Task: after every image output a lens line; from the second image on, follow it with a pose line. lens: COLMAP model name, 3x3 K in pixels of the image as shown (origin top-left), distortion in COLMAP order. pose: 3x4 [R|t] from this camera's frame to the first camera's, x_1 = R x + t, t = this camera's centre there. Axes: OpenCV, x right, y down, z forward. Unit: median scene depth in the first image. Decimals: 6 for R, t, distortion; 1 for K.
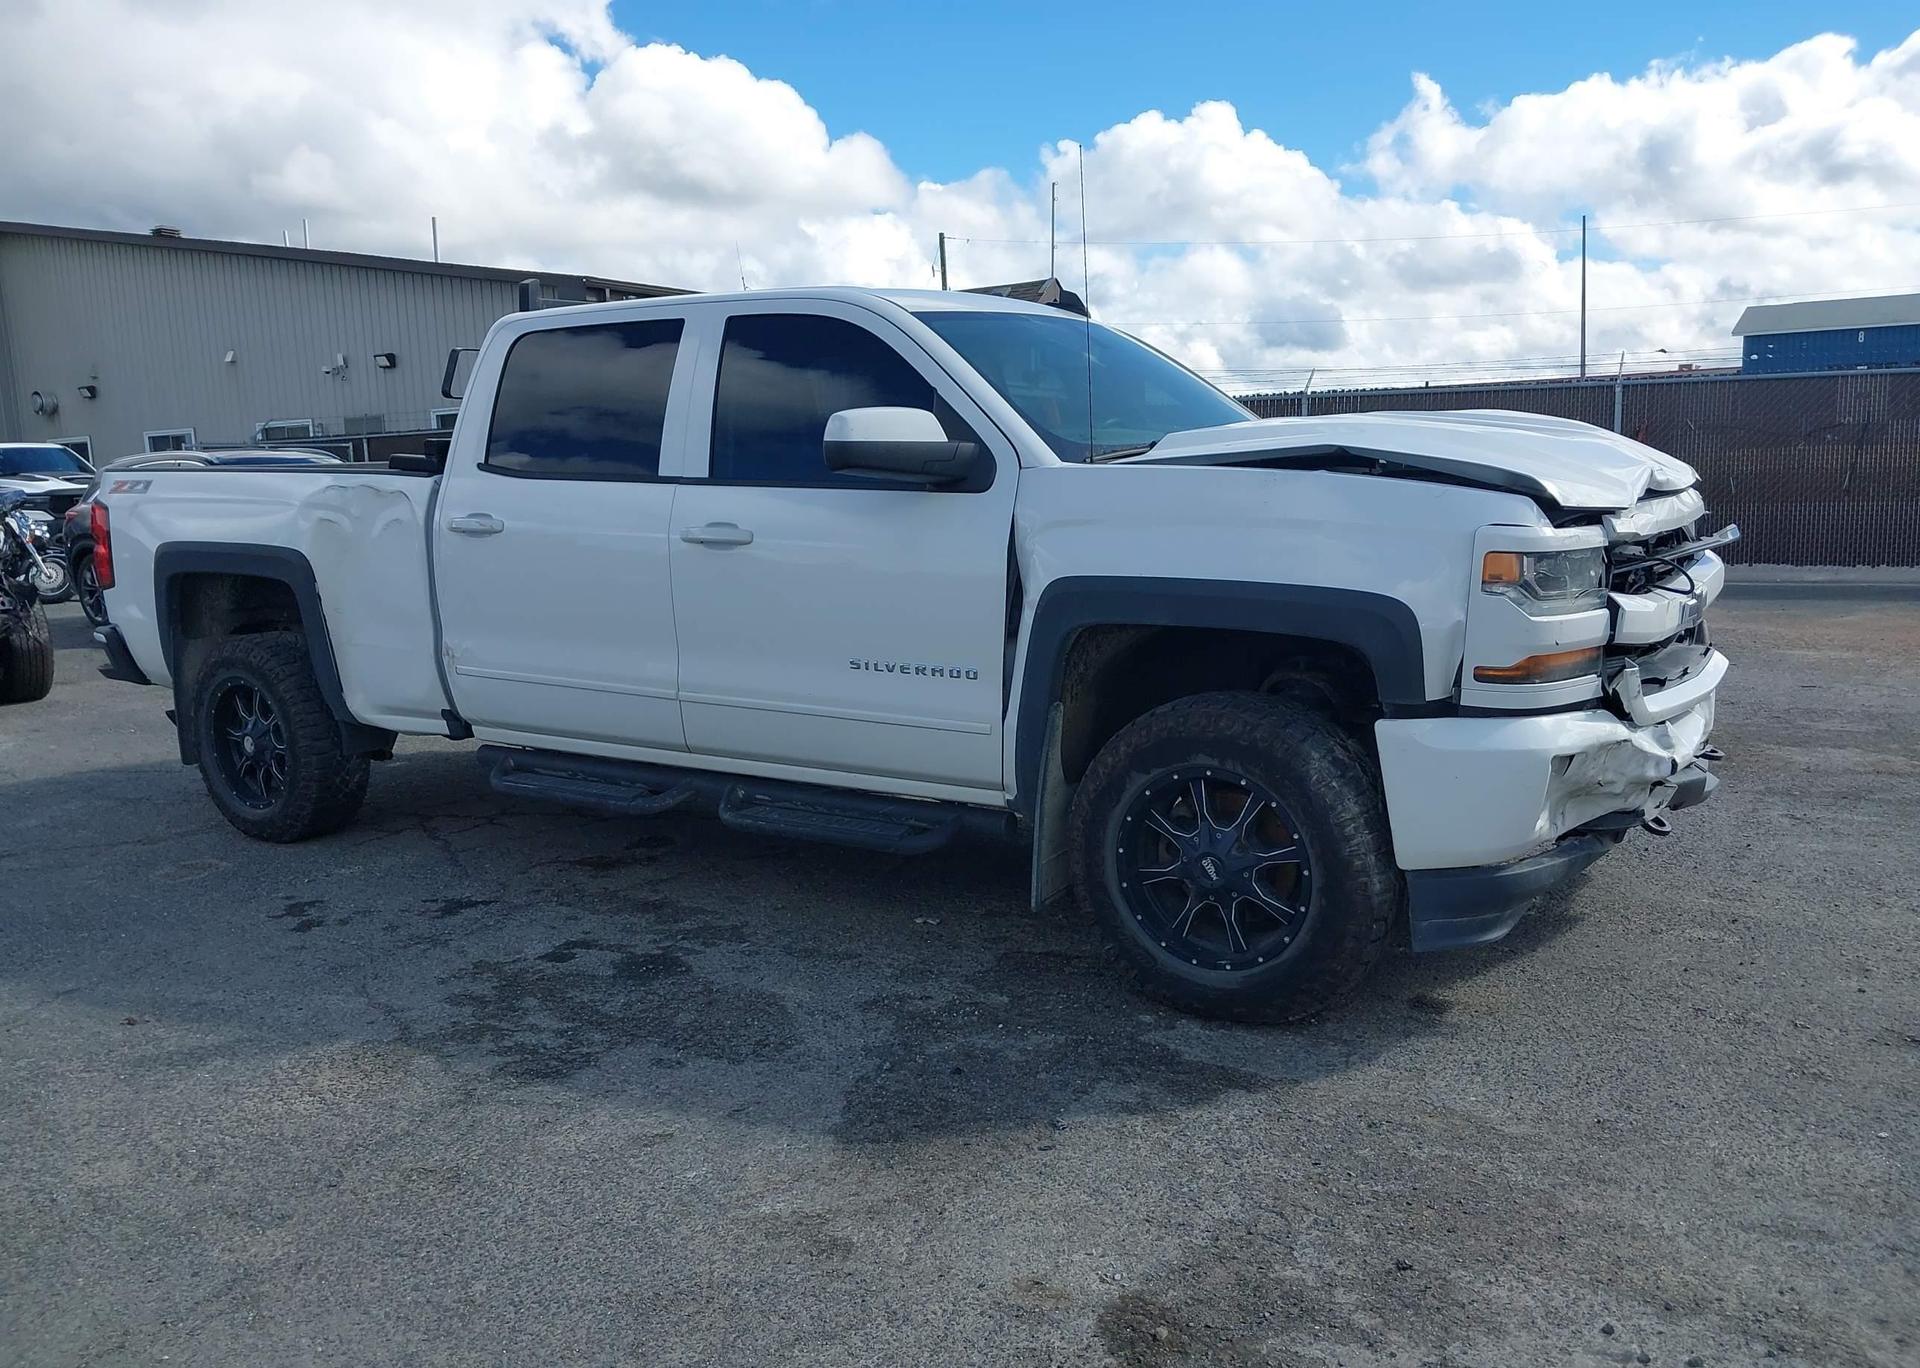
lens RADIAL K [[1569.2, 0, 1006.7], [0, 1569.2, 694.0], [0, 0, 1]] dist [0.035825, -0.029887]
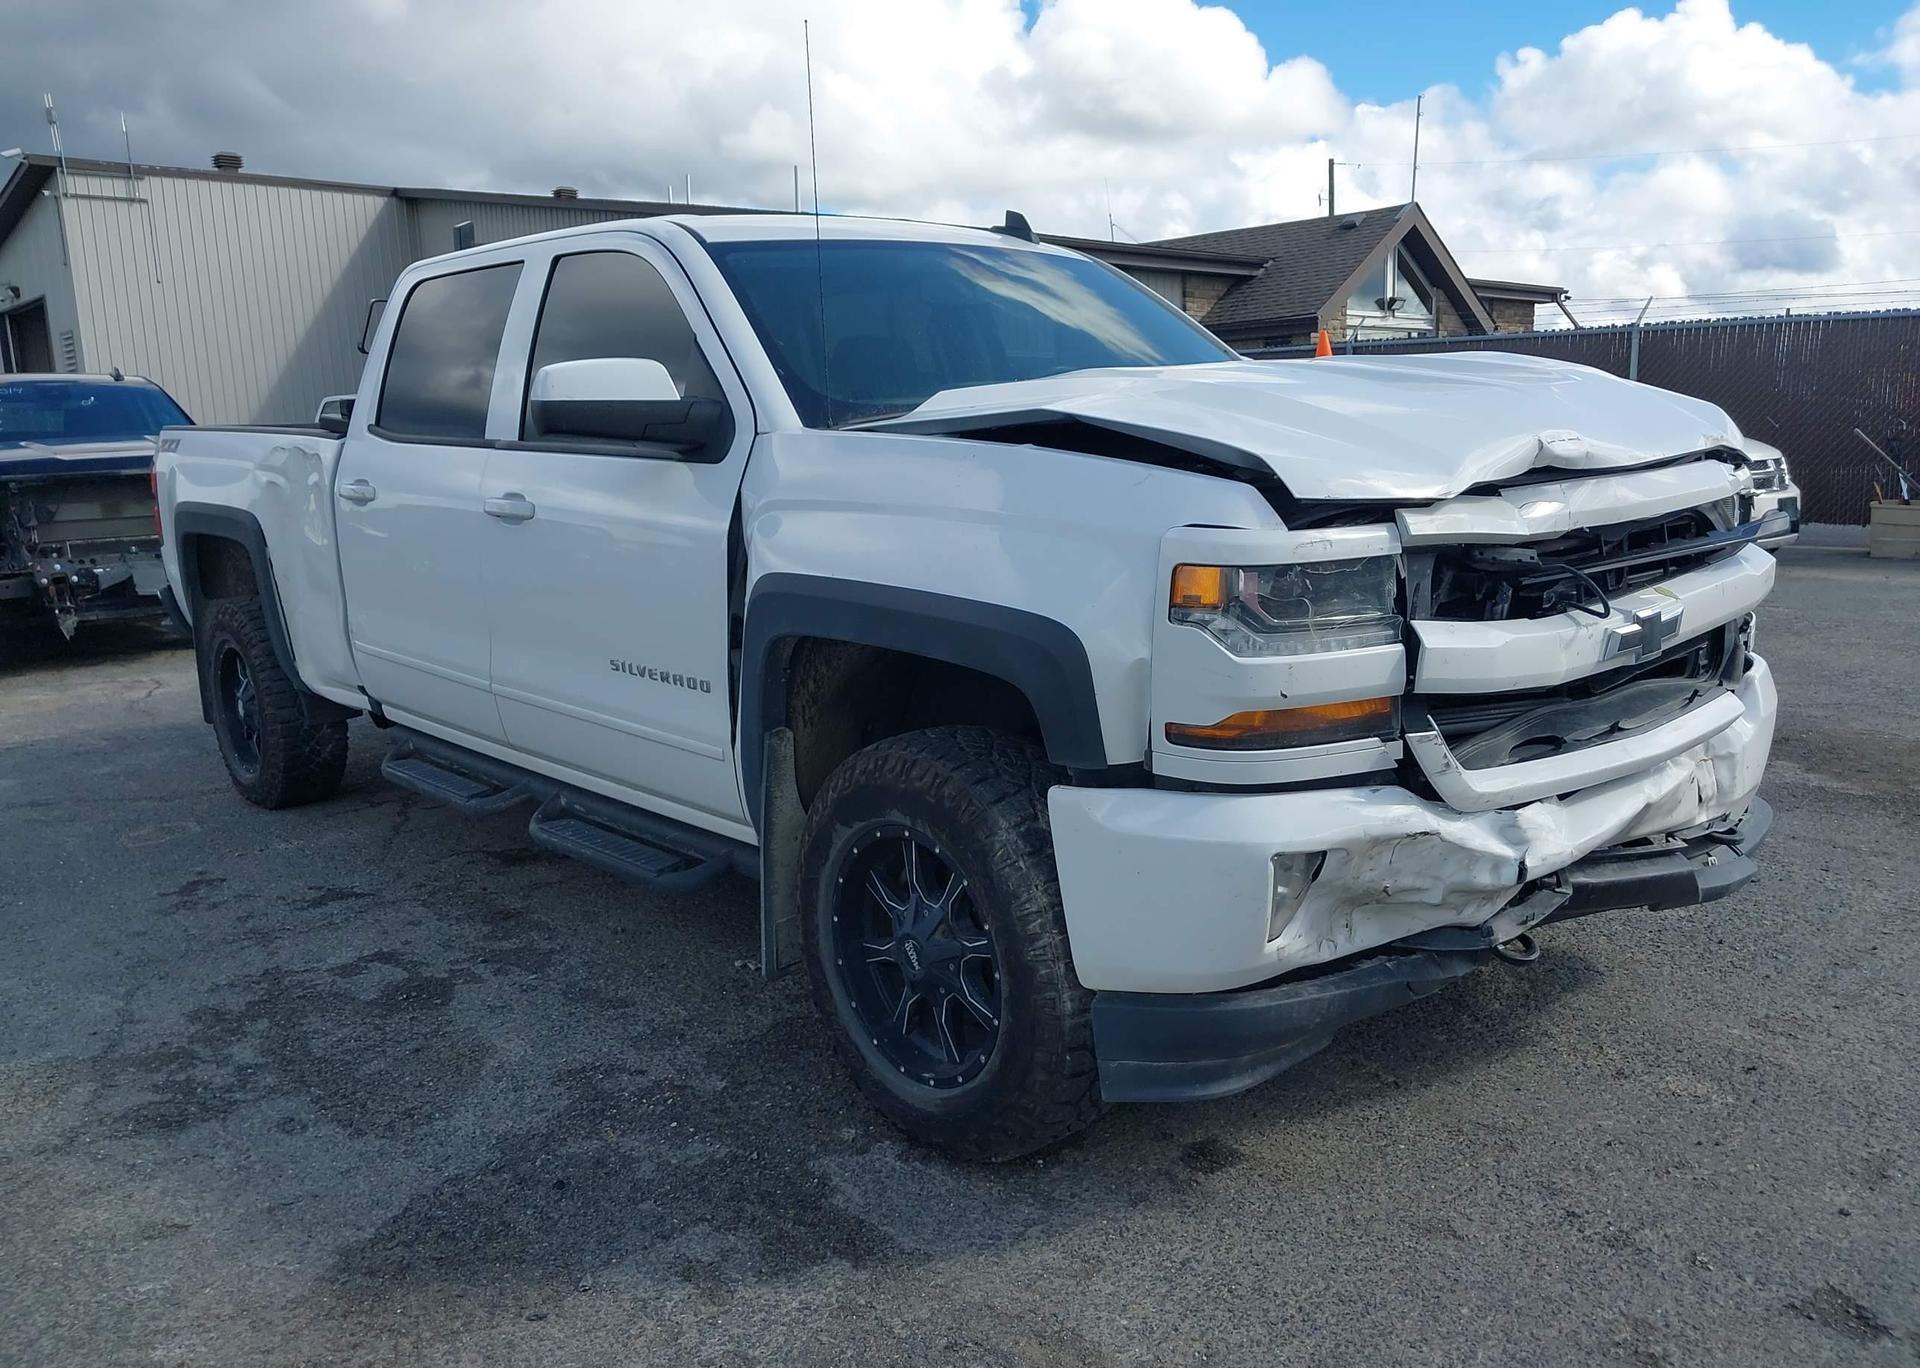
lens RADIAL K [[1575.8, 0, 1036.5], [0, 1575.8, 689.4], [0, 0, 1]] dist [0.062196, -0.073813]
pose [[0.962114, 0.045403, -0.268839, 0.308827], [-0.036536, 0.998614, 0.037895, -0.040804], [0.270187, -0.026637, 0.962439, 0.209747]]
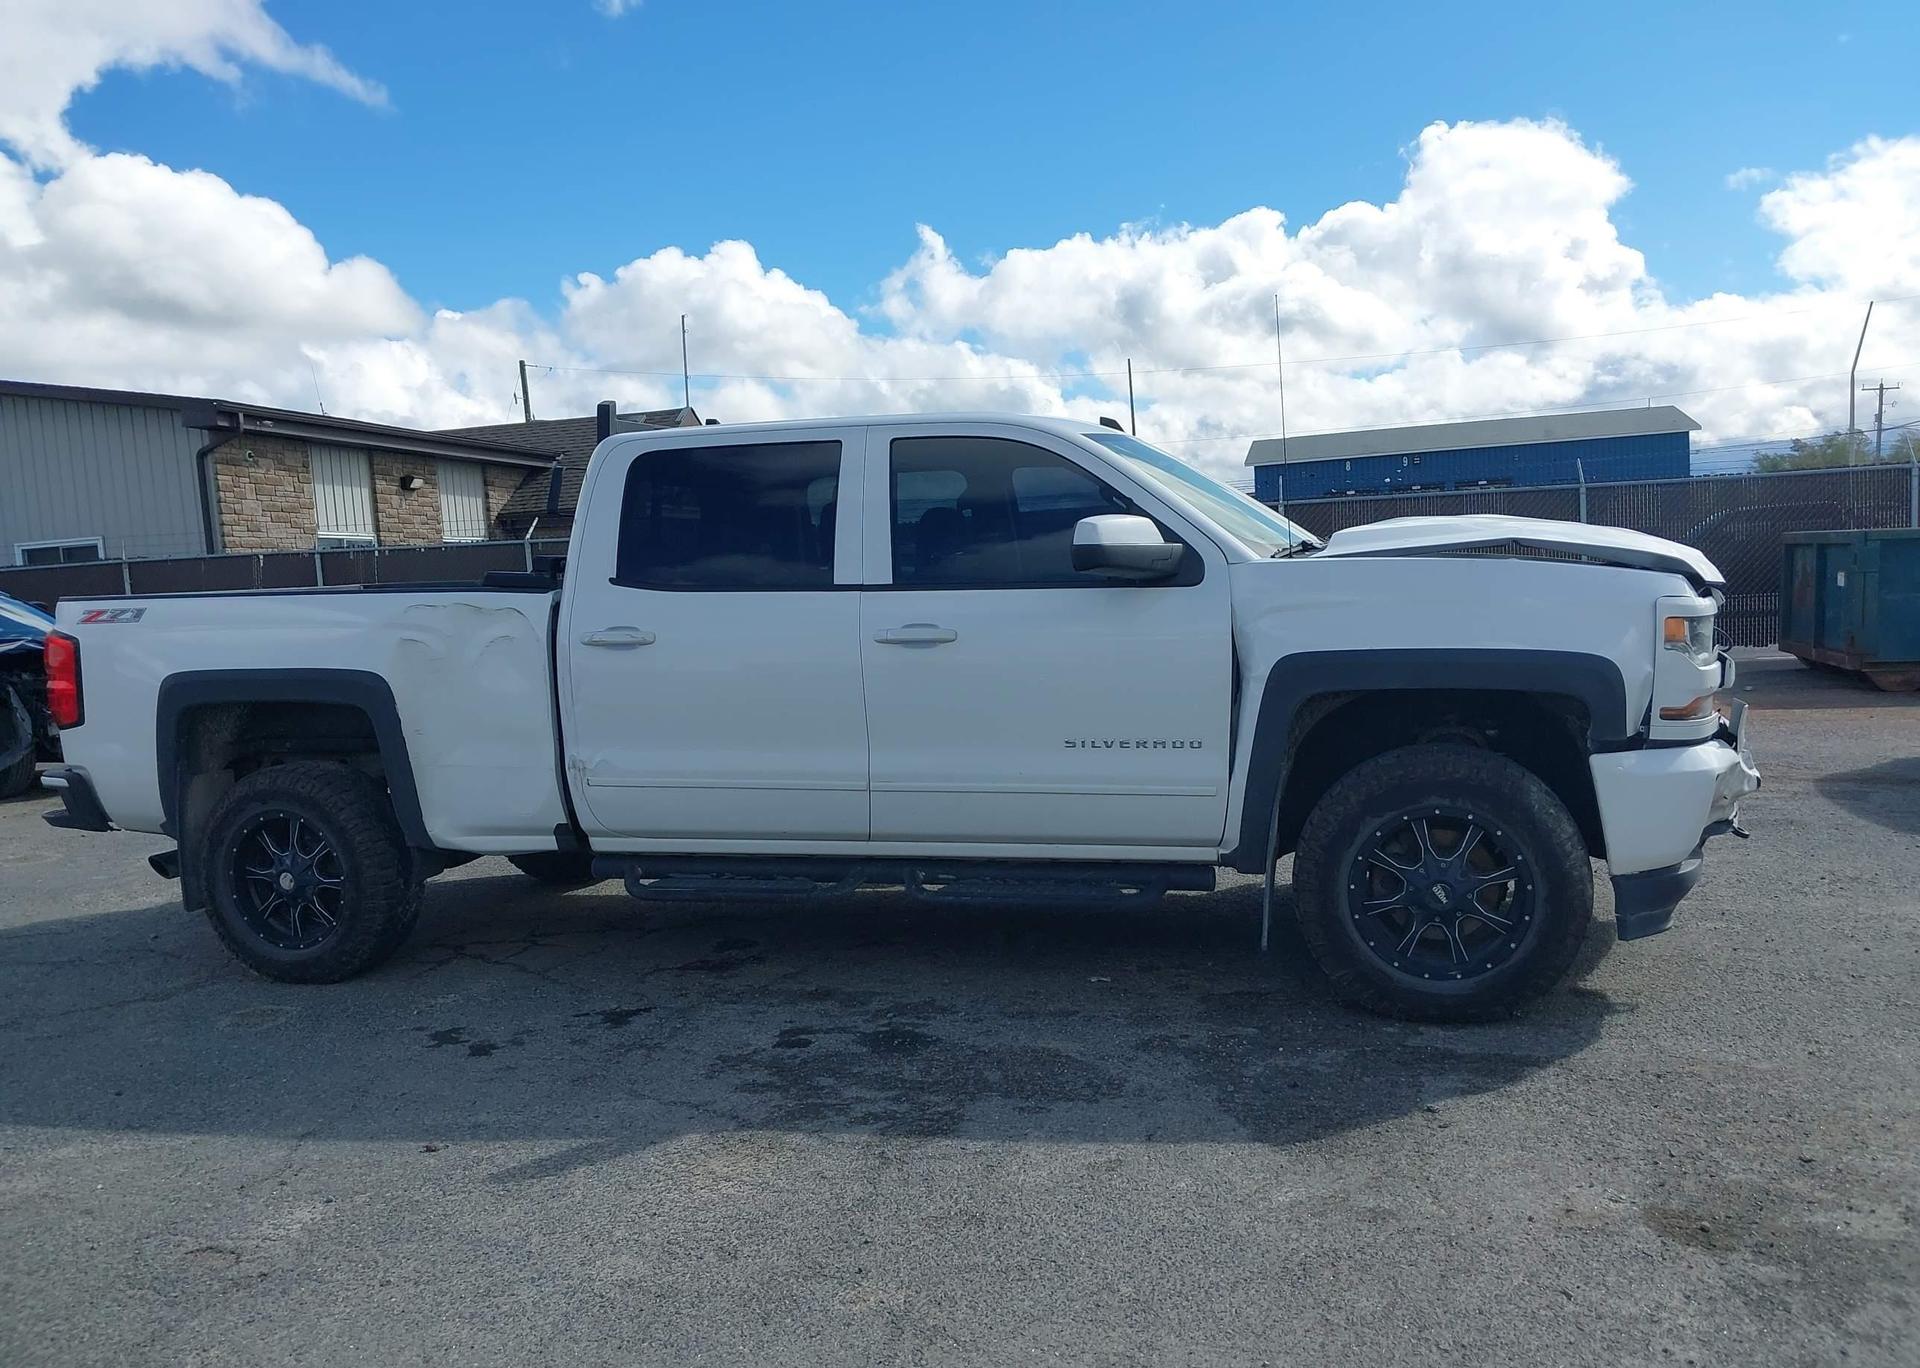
lens RADIAL K [[1580.0, 0, 960.0], [0, 1580.0, 684.0], [0, 0, 1]] dist [0.101394, -0.164947]
pose [[0.955496, -0.040984, 0.292143, -0.437196], [0.066535, 0.994725, -0.078066, 0.018869], [-0.287403, 0.094029, 0.953183, -0.044938]]
